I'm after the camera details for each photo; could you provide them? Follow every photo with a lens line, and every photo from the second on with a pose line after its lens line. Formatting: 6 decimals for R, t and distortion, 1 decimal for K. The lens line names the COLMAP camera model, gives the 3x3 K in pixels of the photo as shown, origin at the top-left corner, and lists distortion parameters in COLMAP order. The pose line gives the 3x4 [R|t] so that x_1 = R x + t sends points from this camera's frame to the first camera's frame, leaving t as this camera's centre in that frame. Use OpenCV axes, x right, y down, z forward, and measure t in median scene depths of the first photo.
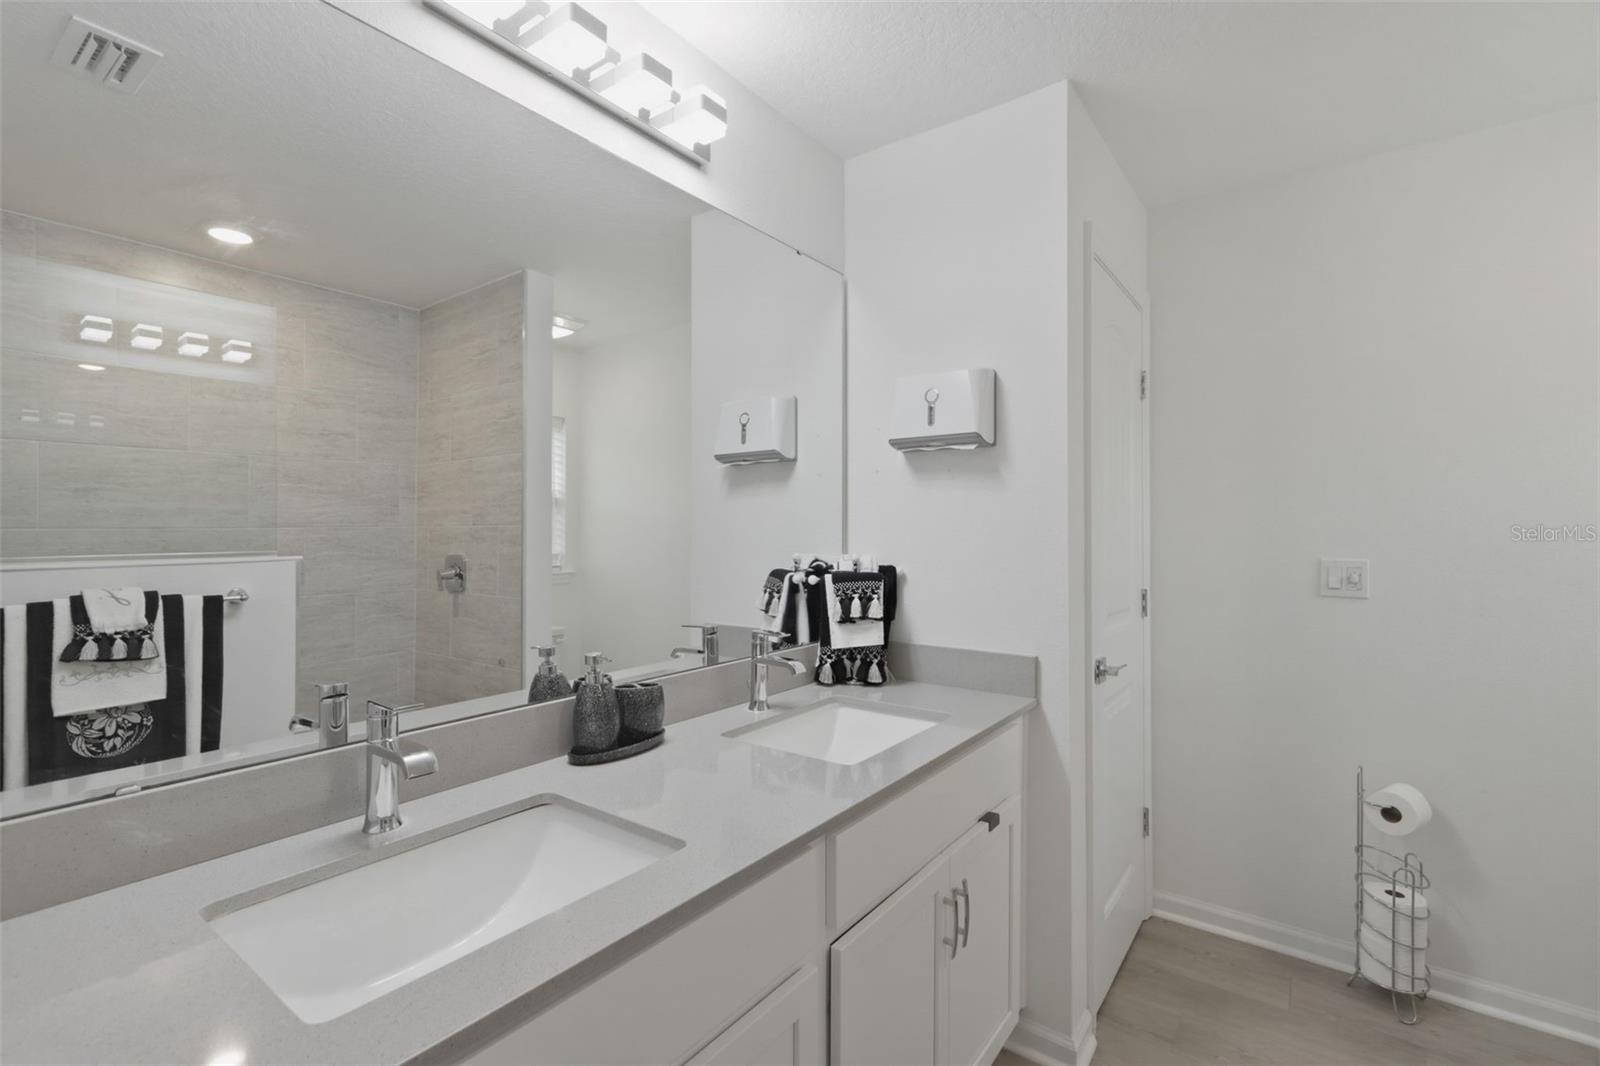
lens RADIAL K [[715.0, 0, 800.0], [0, 715.0, 533.0], [0, 0, 1]] dist [0.001340, 0.000291]
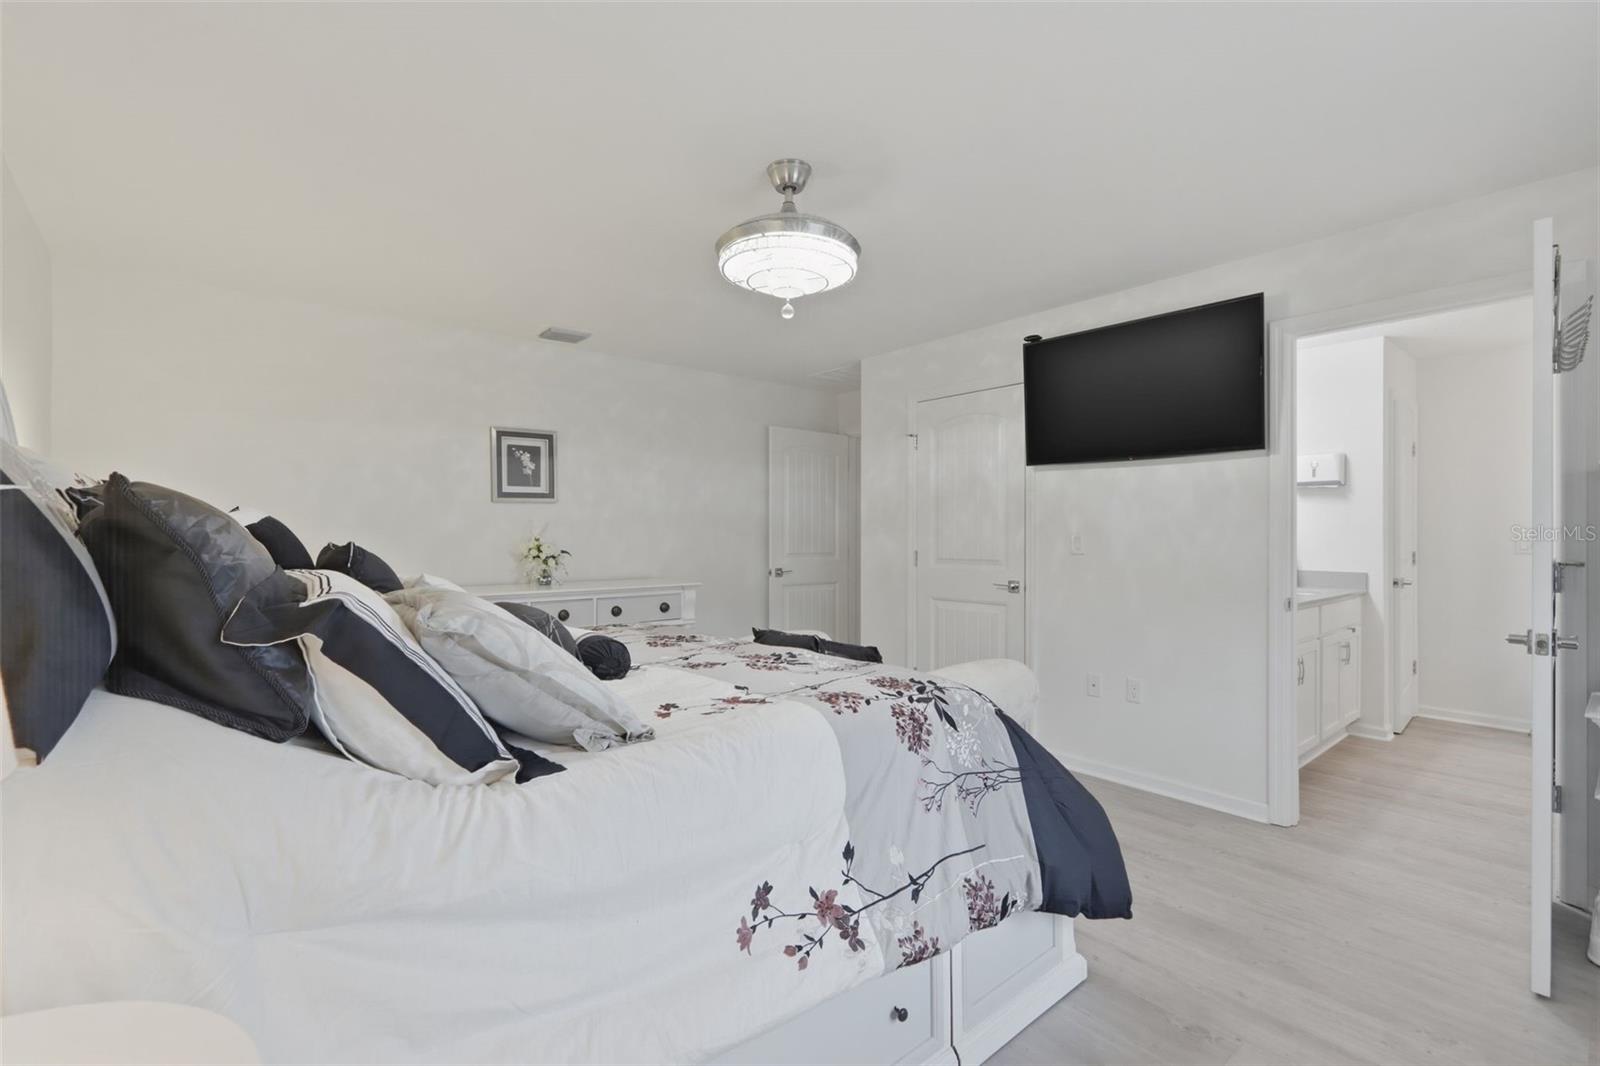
lens RADIAL K [[715.0, 0, 800.0], [0, 715.0, 533.0], [0, 0, 1]] dist [0.001340, 0.000291]
pose [[0.973337, 0.002030, -0.229371, -0.958651], [-0.001877, 0.999998, 0.000886, 0.039327], [0.229372, -0.000432, 0.973339, -1.759907]]
